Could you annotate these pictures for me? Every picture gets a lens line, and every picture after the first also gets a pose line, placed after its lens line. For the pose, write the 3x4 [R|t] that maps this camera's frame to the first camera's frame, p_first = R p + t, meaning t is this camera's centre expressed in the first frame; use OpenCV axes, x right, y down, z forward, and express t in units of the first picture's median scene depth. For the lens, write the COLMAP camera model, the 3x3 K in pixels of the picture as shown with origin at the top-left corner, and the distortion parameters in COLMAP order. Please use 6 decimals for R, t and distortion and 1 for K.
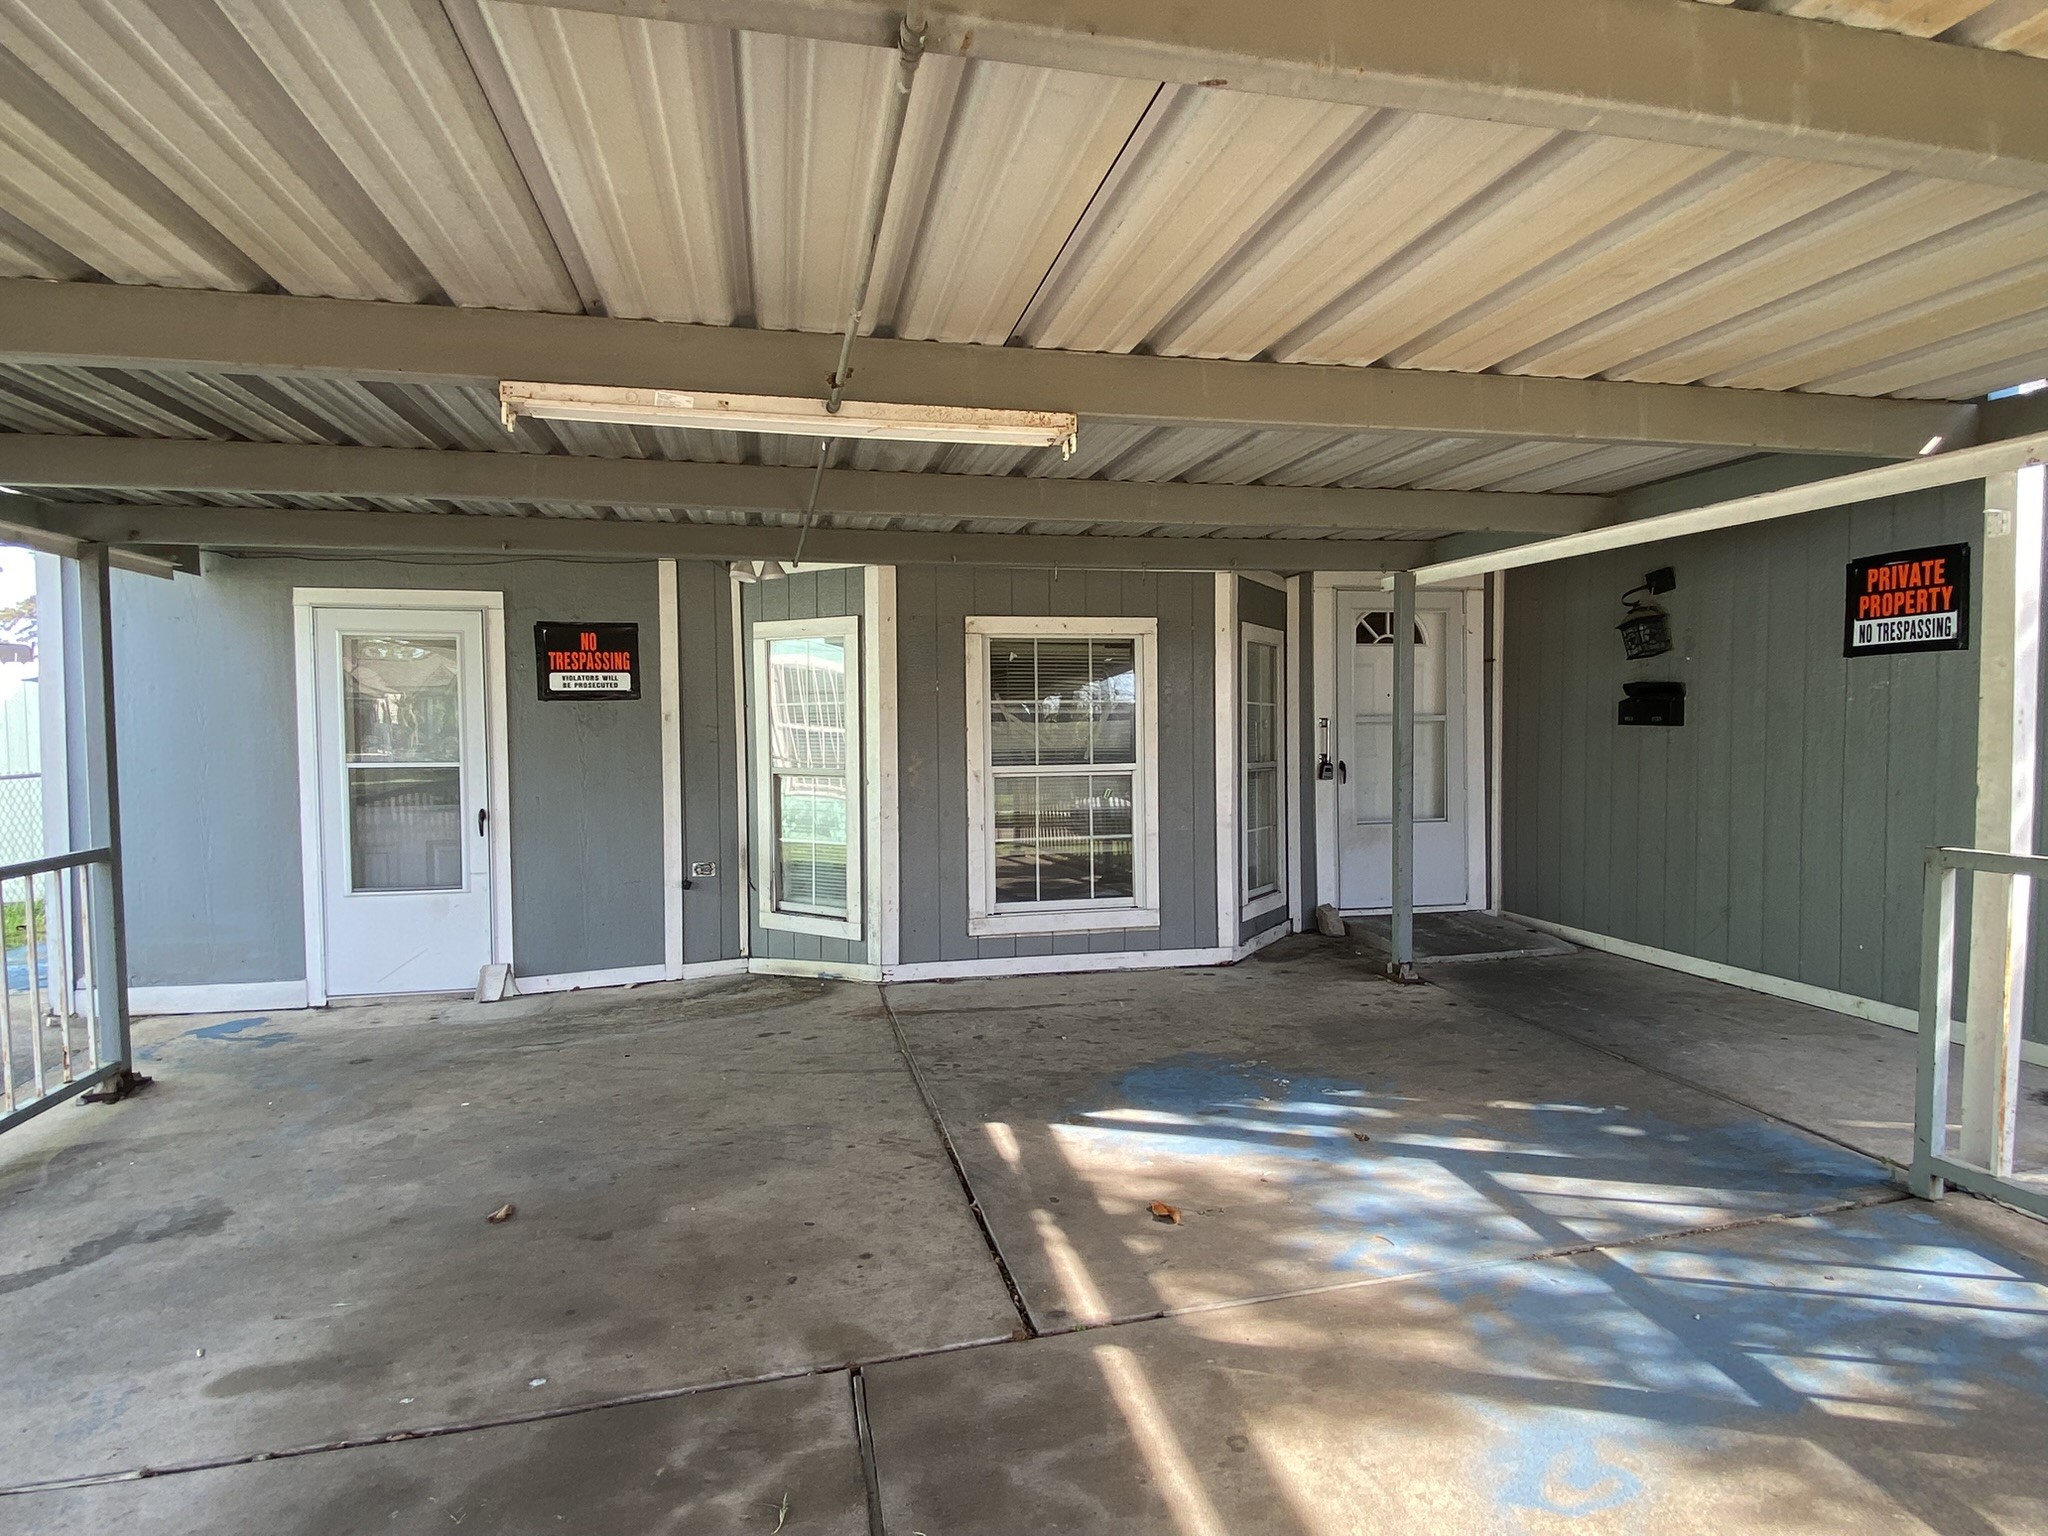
lens RADIAL K [[1156.0, 0, 1075.0], [0, 1156.0, 752.6], [0, 0, 1]] dist [-0.003690, -0.003297]
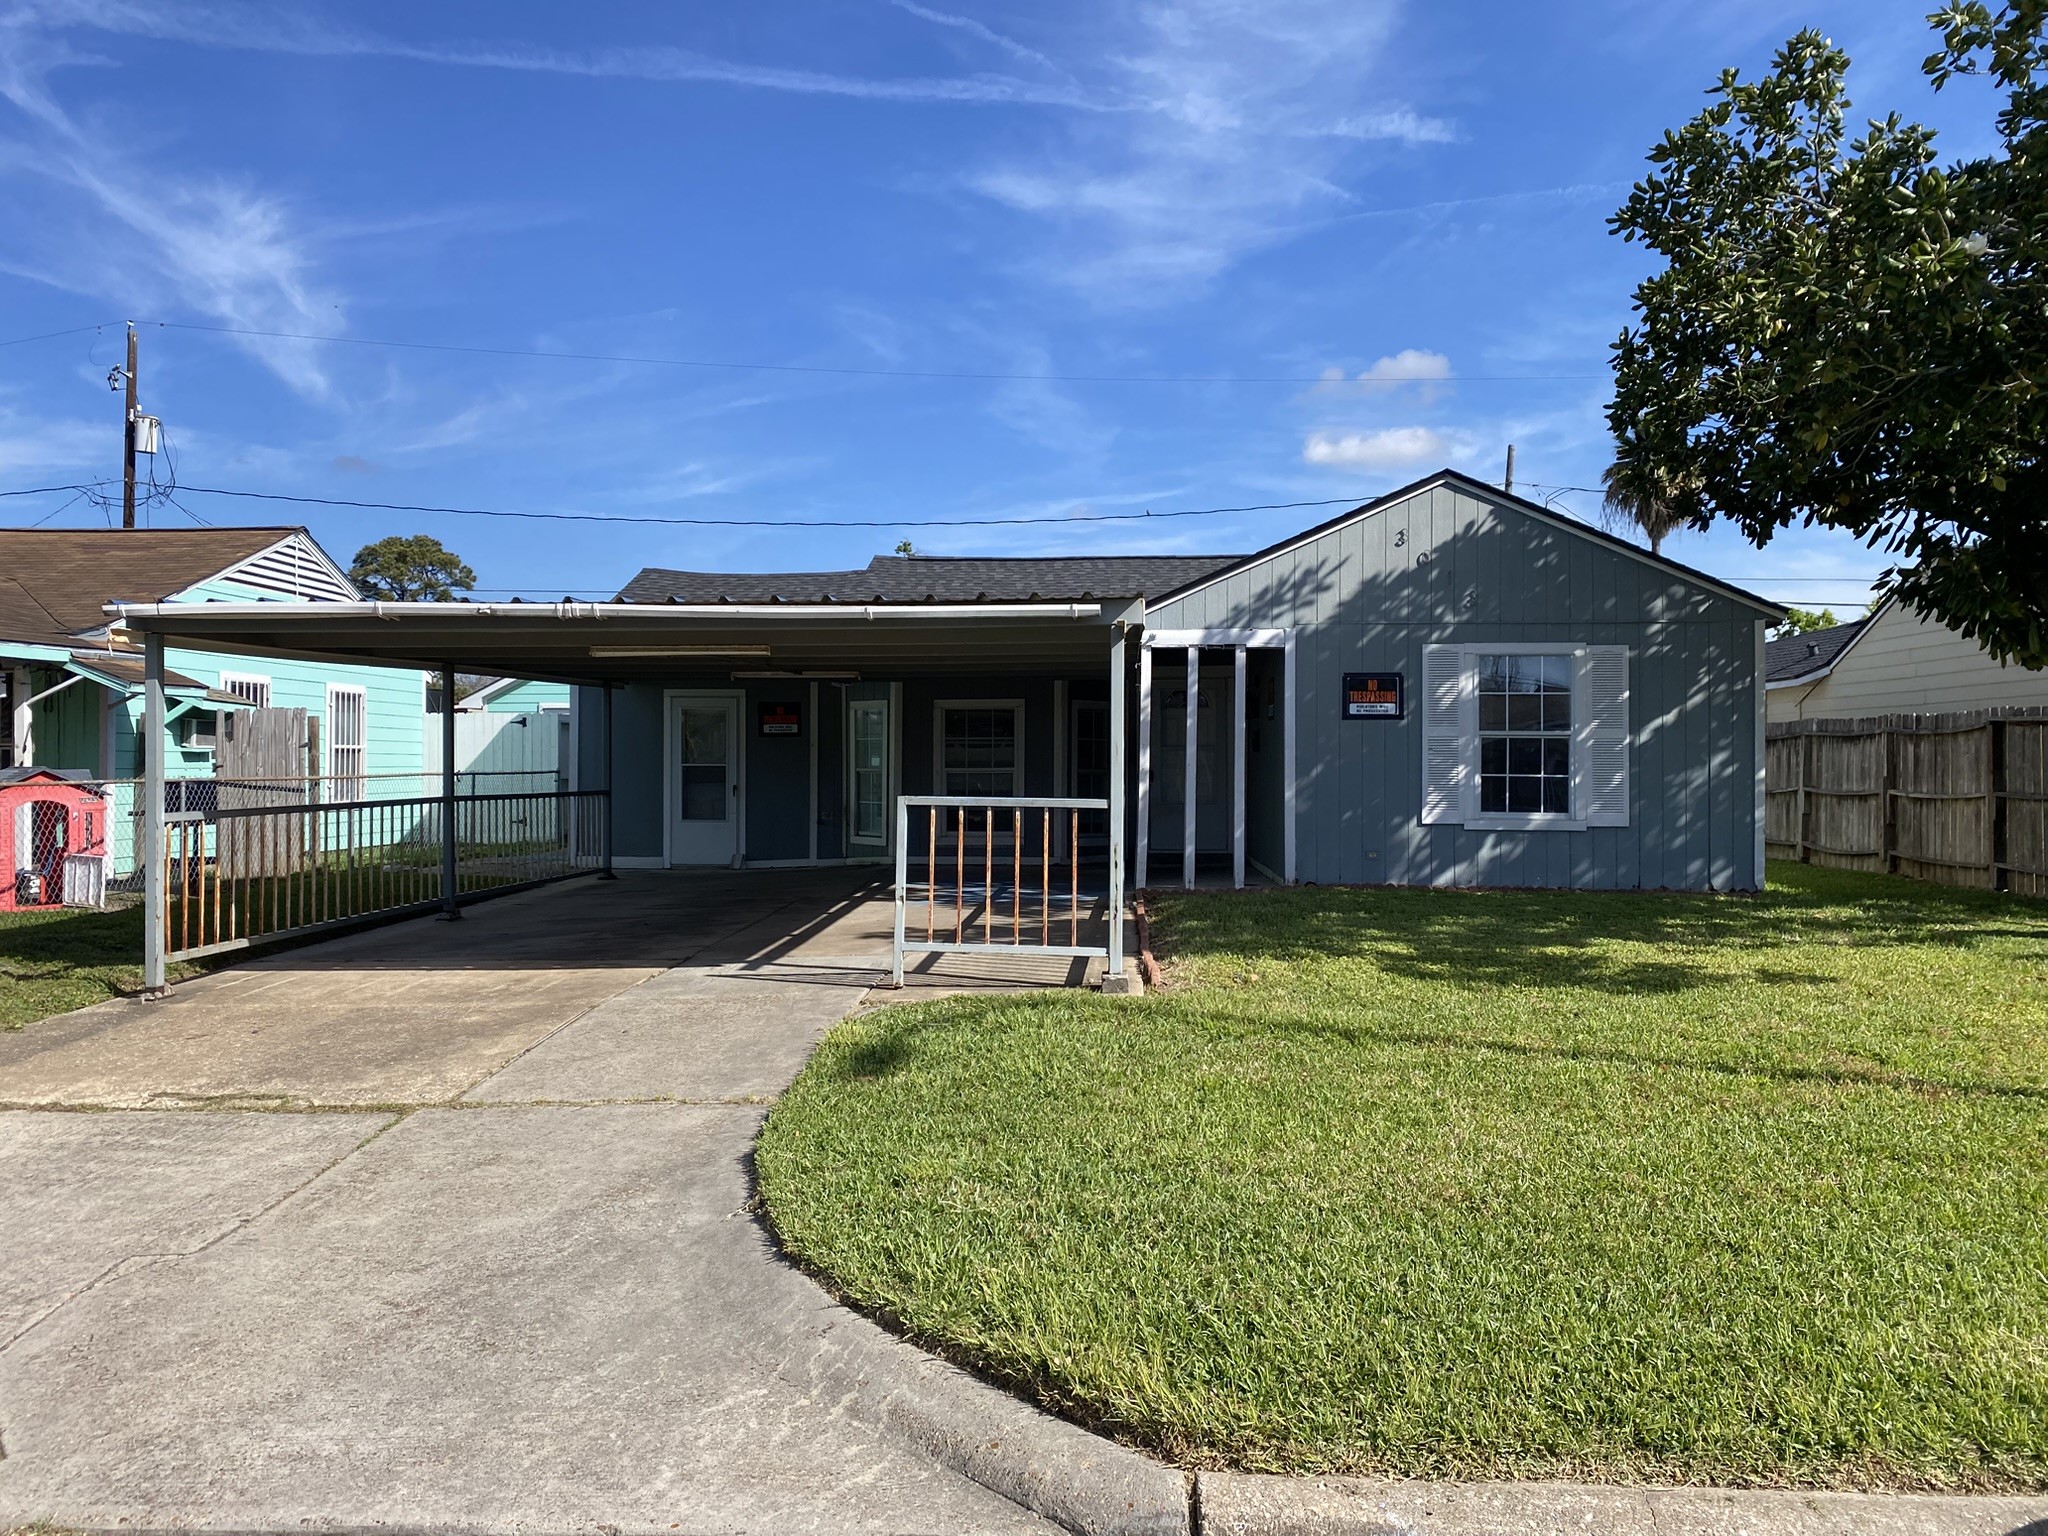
lens RADIAL K [[1547.5, 0, 1023.3], [0, 1547.5, 764.8], [0, 0, 1]] dist [-0.002004, -0.000093]
pose [[0.953828, 0.008589, -0.300230, 0.920273], [-0.019137, 0.999298, -0.032210, 0.095298], [0.299742, 0.036468, 0.953323, -1.694147]]
